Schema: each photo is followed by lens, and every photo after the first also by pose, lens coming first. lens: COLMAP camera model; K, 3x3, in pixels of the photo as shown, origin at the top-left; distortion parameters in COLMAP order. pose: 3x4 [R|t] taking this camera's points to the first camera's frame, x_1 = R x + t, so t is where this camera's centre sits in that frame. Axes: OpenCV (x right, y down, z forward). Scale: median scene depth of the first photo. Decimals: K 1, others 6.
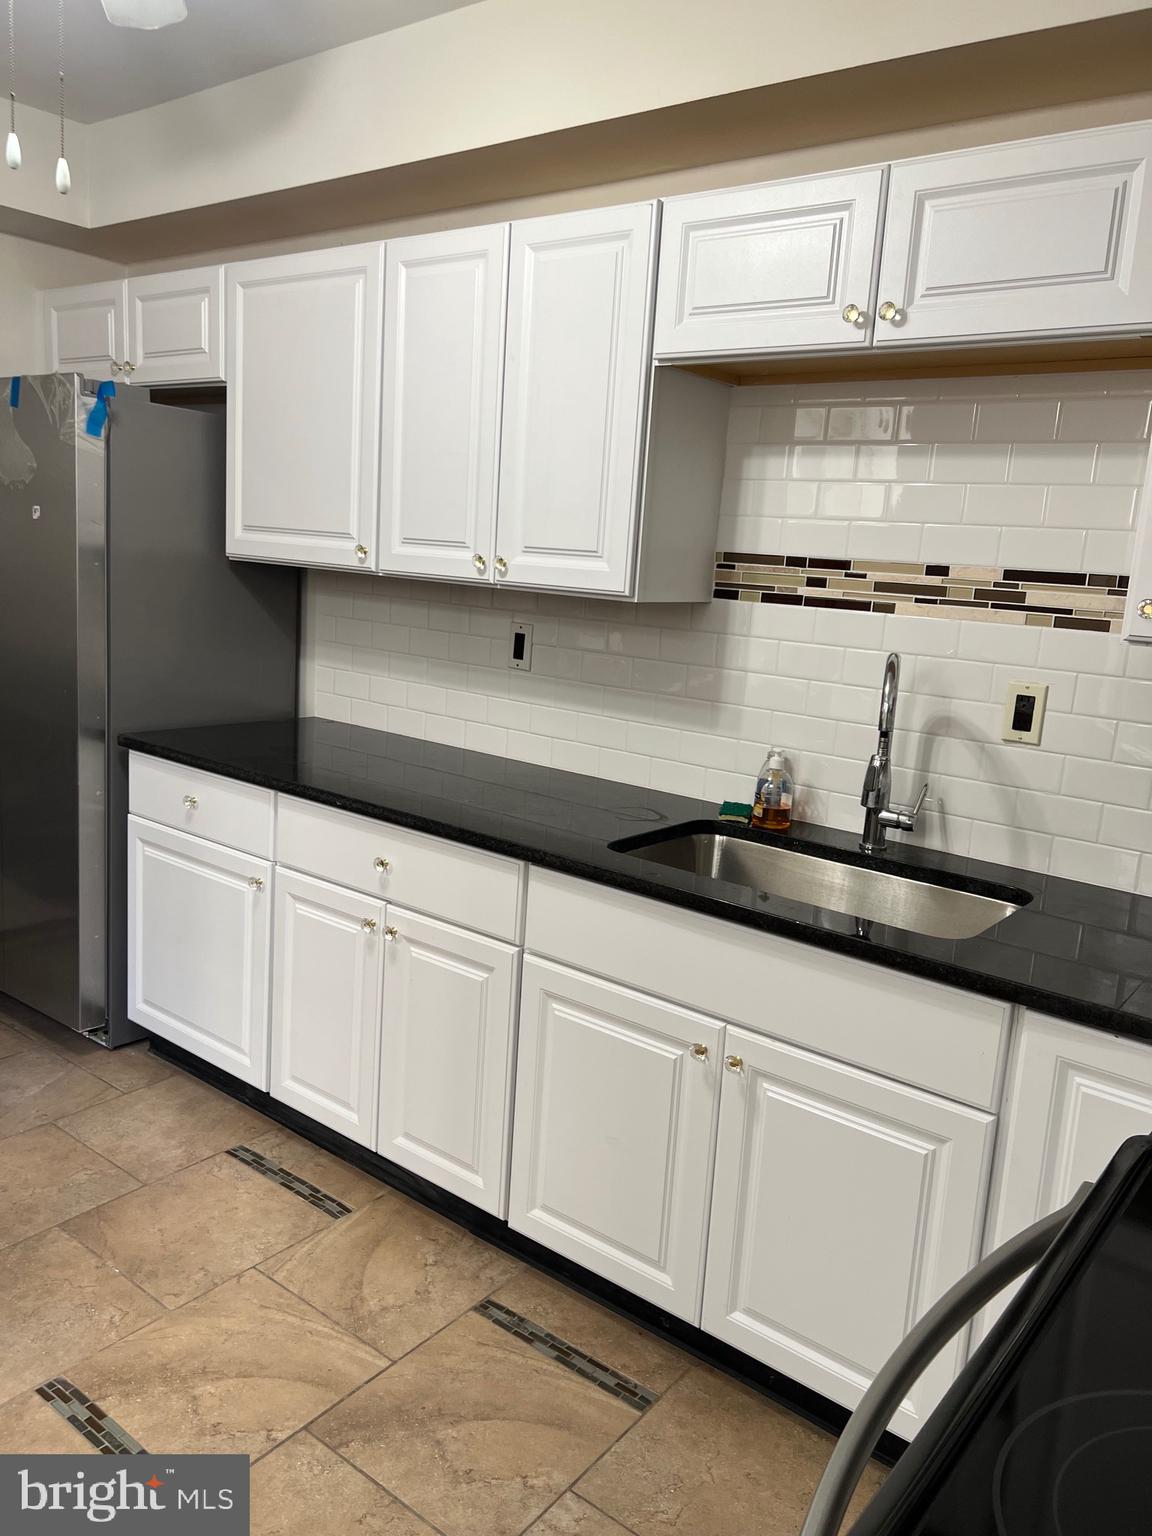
lens RADIAL K [[1166.3, 0, 569.3], [0, 1166.3, 762.7], [0, 0, 1]] dist [0.044053, -0.049036]
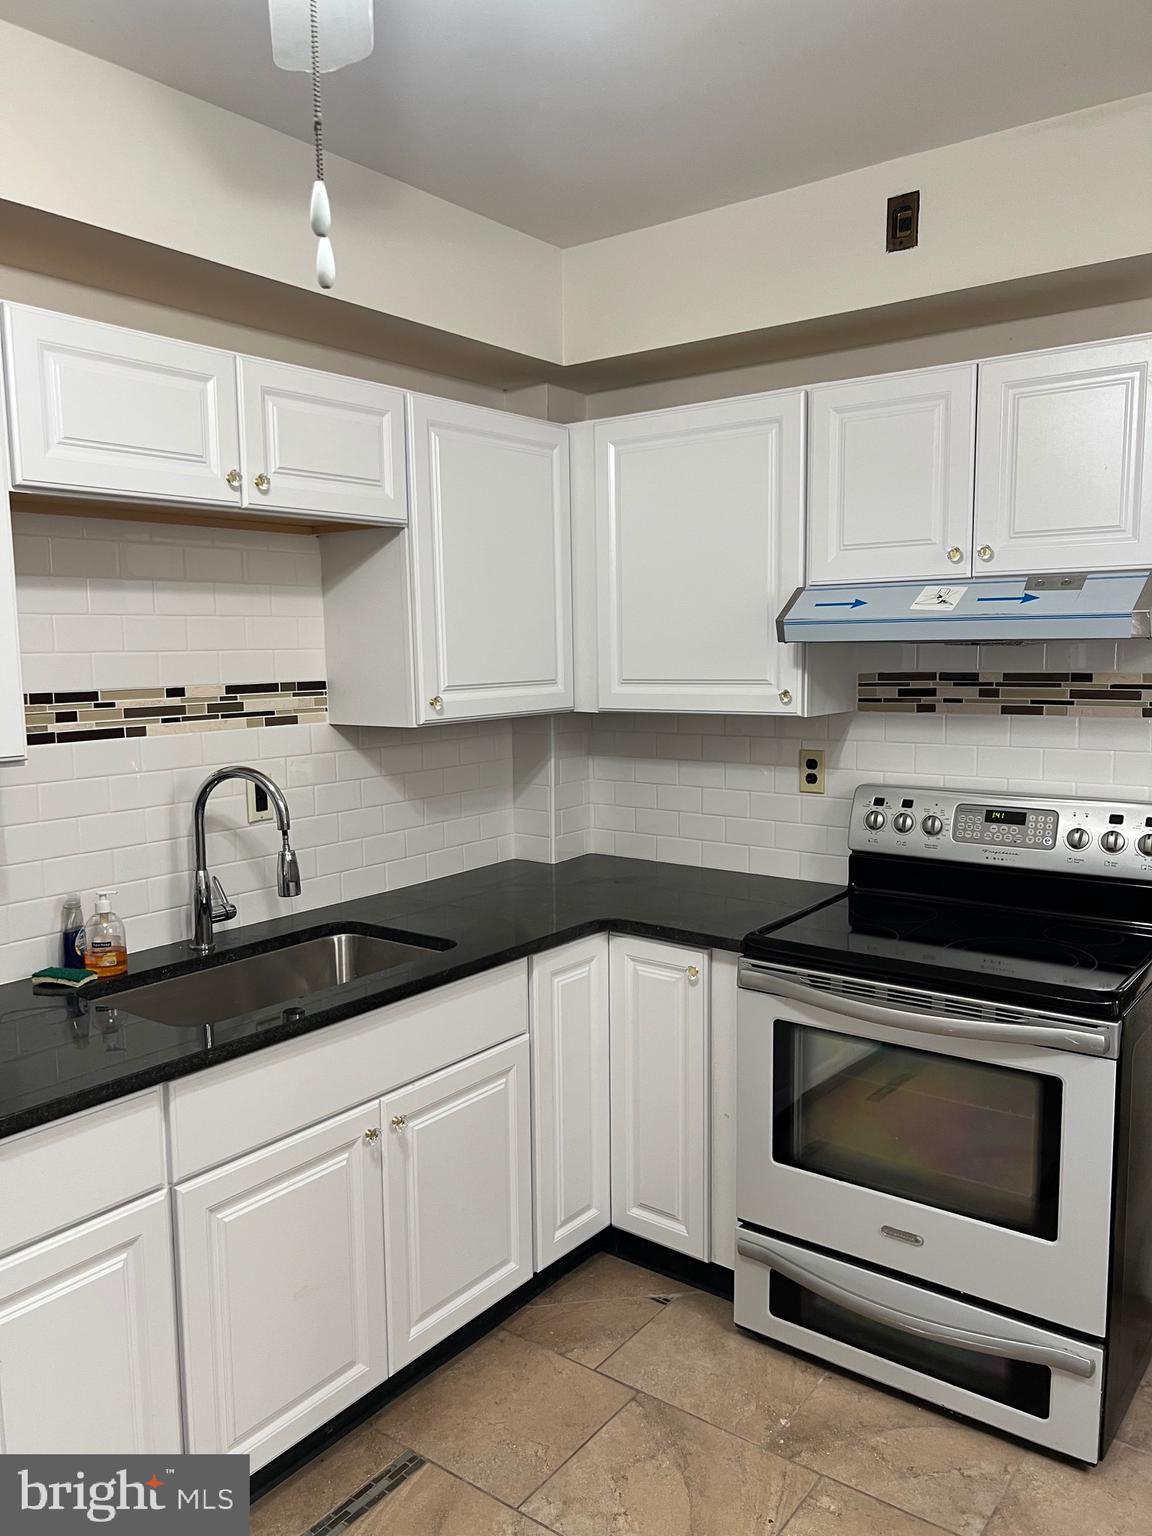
lens RADIAL K [[1166.3, 0, 561.8], [0, 1166.3, 764.4], [0, 0, 1]] dist [0.044053, -0.049036]
pose [[-0.021380, -0.168162, 0.985527, -0.801767], [0.192463, 0.966623, 0.169112, -0.214422], [-0.981071, 0.193293, 0.011699, 0.637277]]
